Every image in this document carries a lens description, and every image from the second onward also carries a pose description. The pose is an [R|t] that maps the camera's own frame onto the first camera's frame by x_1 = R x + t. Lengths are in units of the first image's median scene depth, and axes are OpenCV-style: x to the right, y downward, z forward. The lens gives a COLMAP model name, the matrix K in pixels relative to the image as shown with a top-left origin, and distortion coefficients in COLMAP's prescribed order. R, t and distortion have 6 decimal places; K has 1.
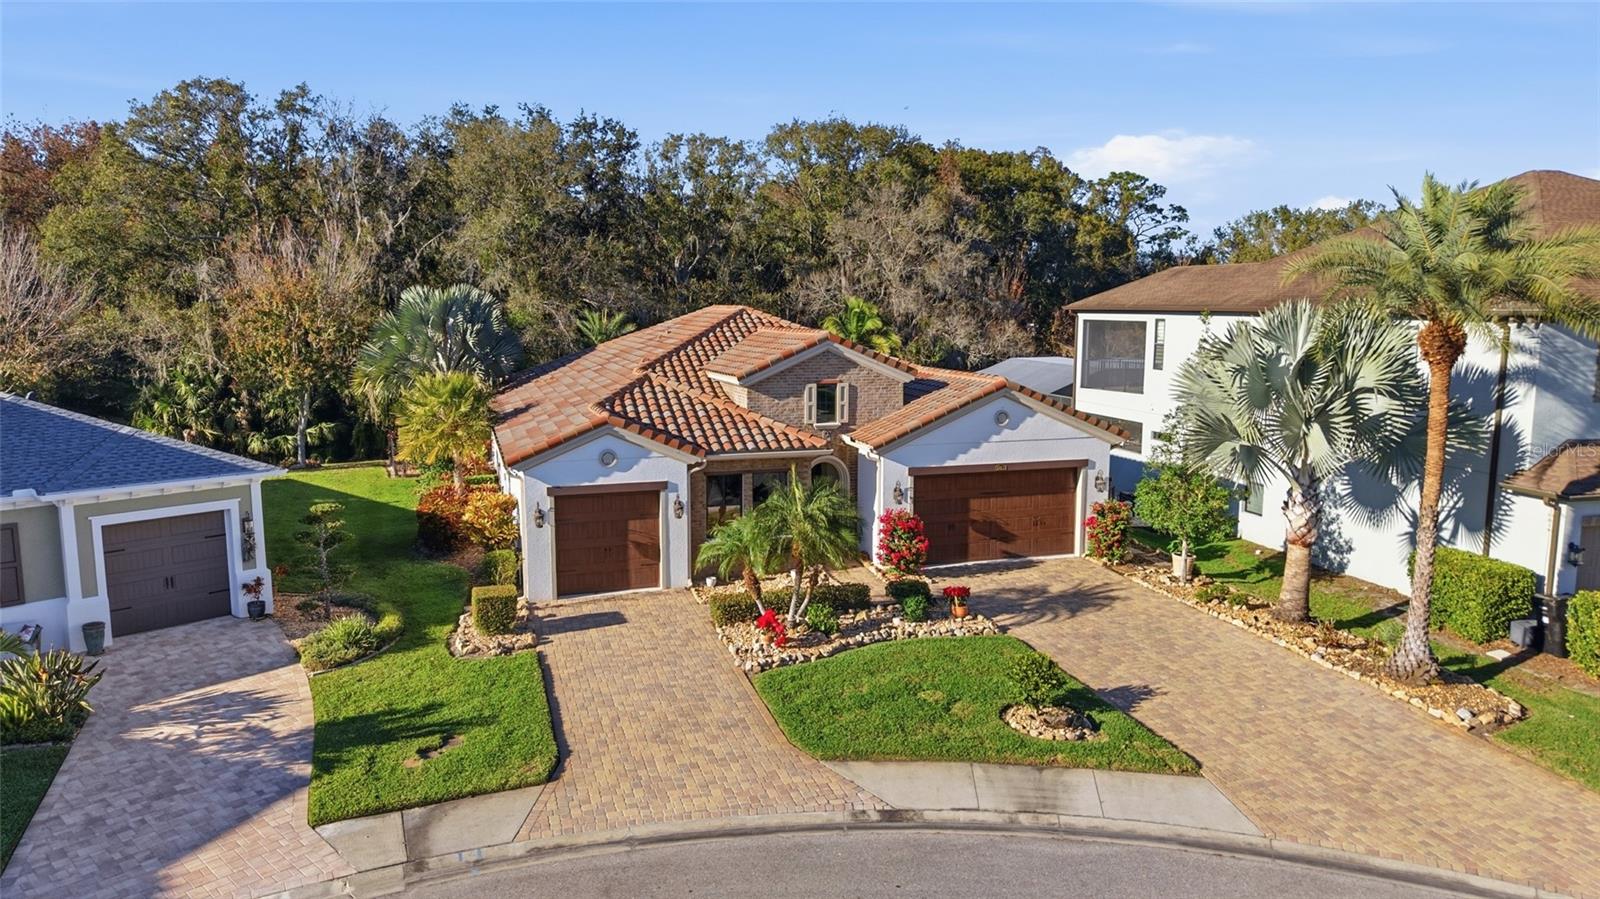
lens RADIAL K [[1059.2, 0, 800.0], [0, 1059.2, 449.5], [0, 0, 1]] dist [0.023488, -0.032003]
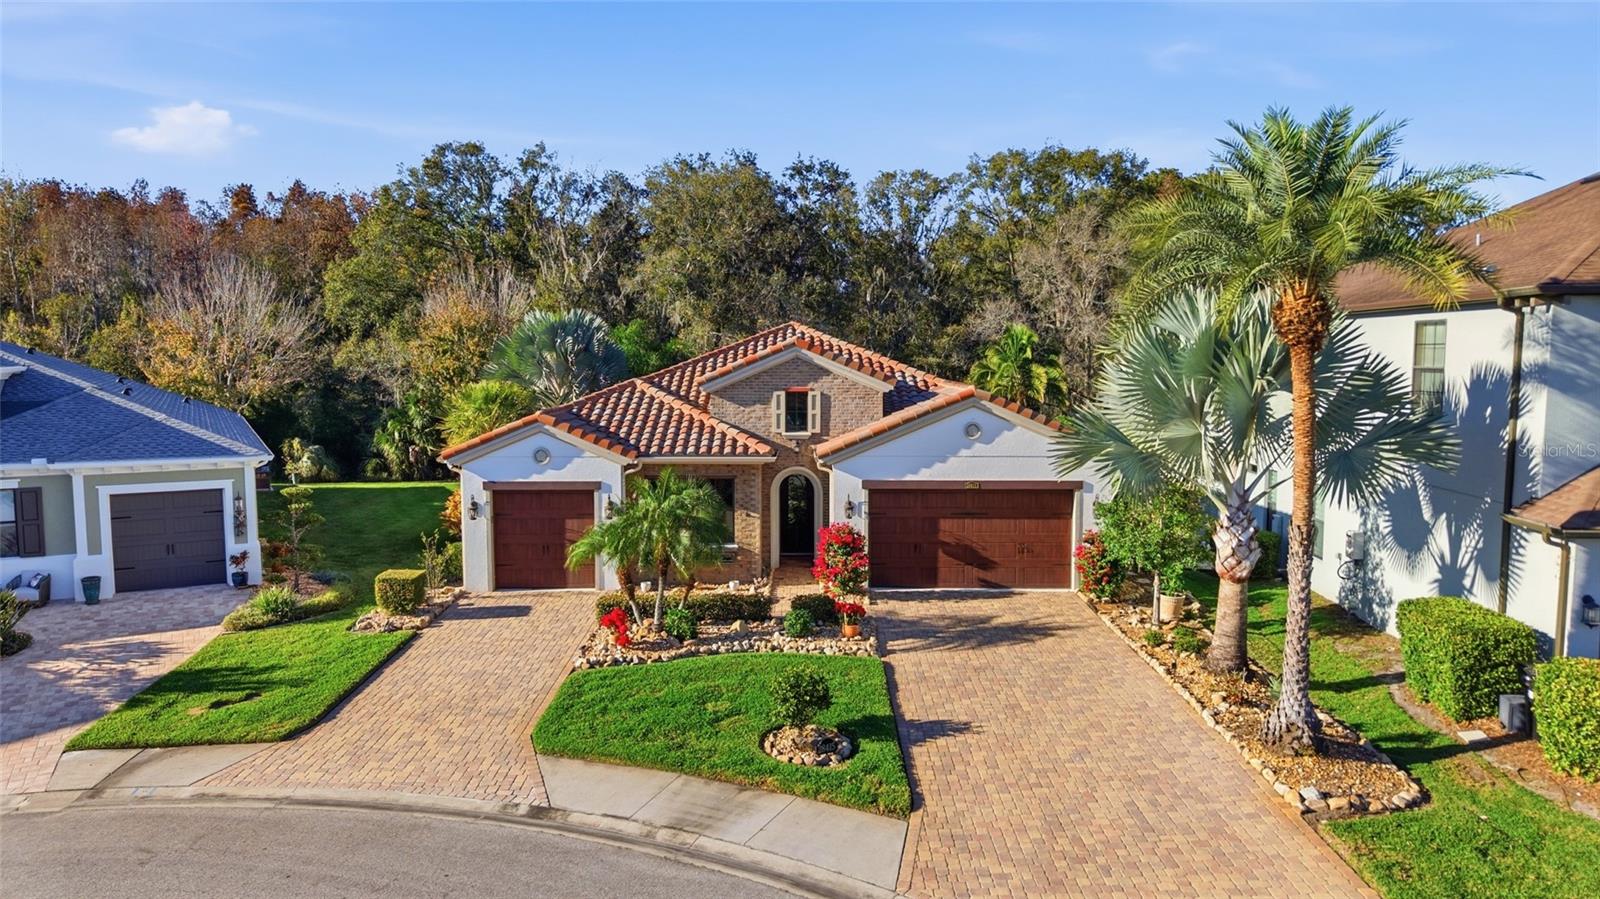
lens RADIAL K [[1059.2, 0, 800.0], [0, 1059.2, 449.5], [0, 0, 1]] dist [0.023488, -0.032003]
pose [[0.951637, 0.027065, -0.306029, 0.390160], [-0.041840, 0.998249, -0.041823, 0.036533], [0.304361, 0.052605, 0.951103, 0.107876]]
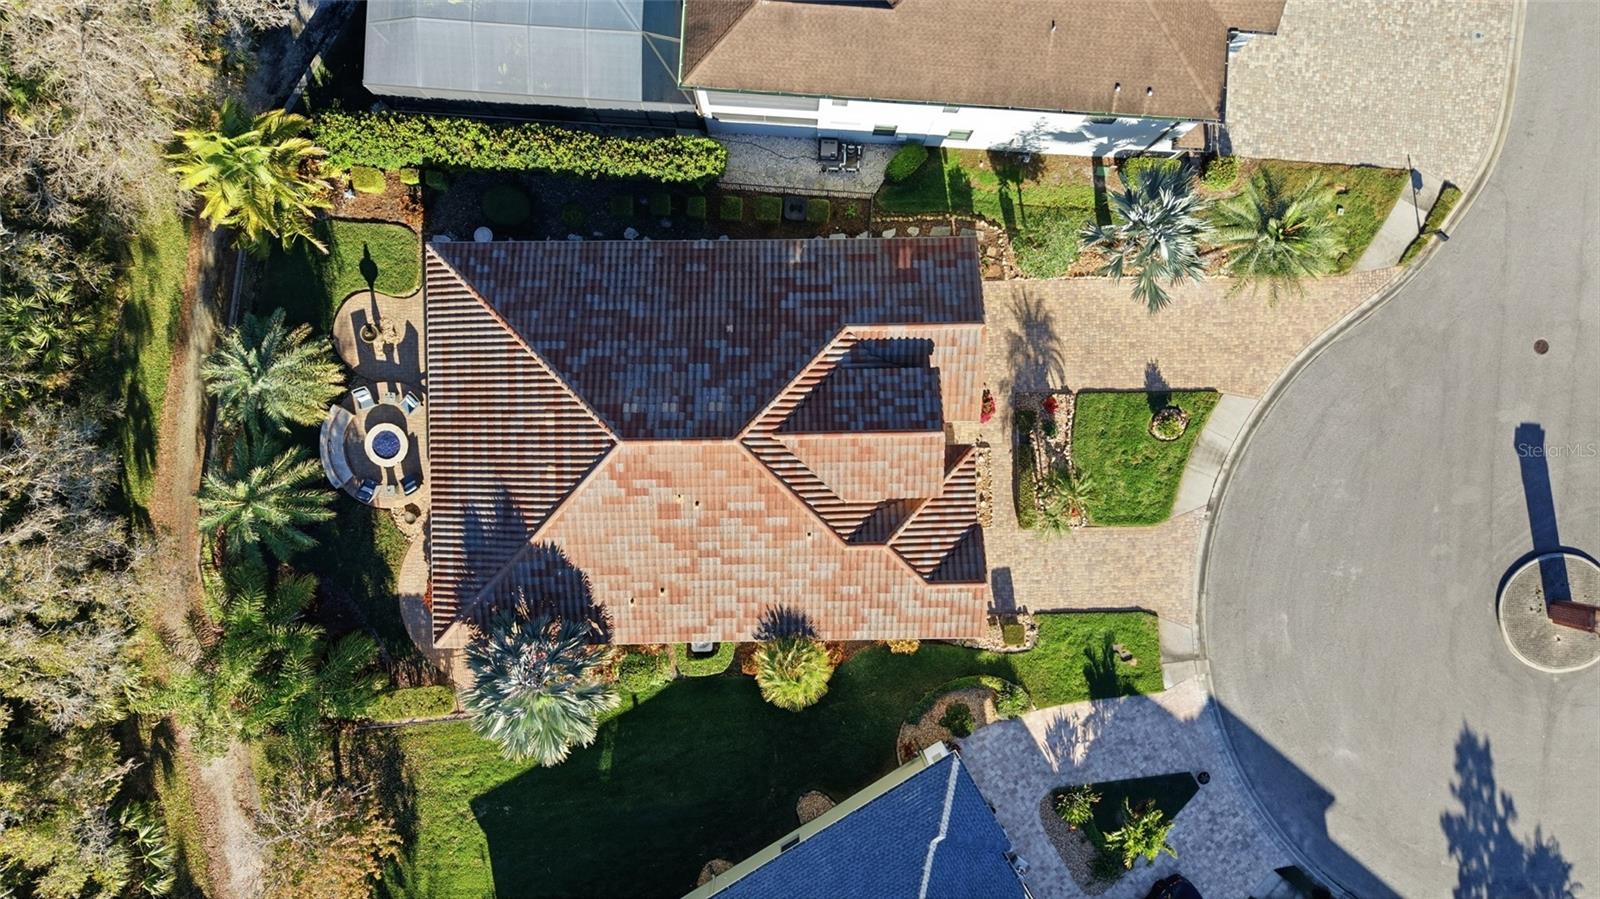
lens RADIAL K [[1059.2, 0, 800.0], [0, 1059.2, 449.5], [0, 0, 1]] dist [0.023488, -0.032003]
pose [[0.290307, -0.956933, -0.001217, -0.059887], [0.166623, 0.049297, 0.984788, -1.879883], [-0.942316, -0.286094, 0.173758, 1.081556]]
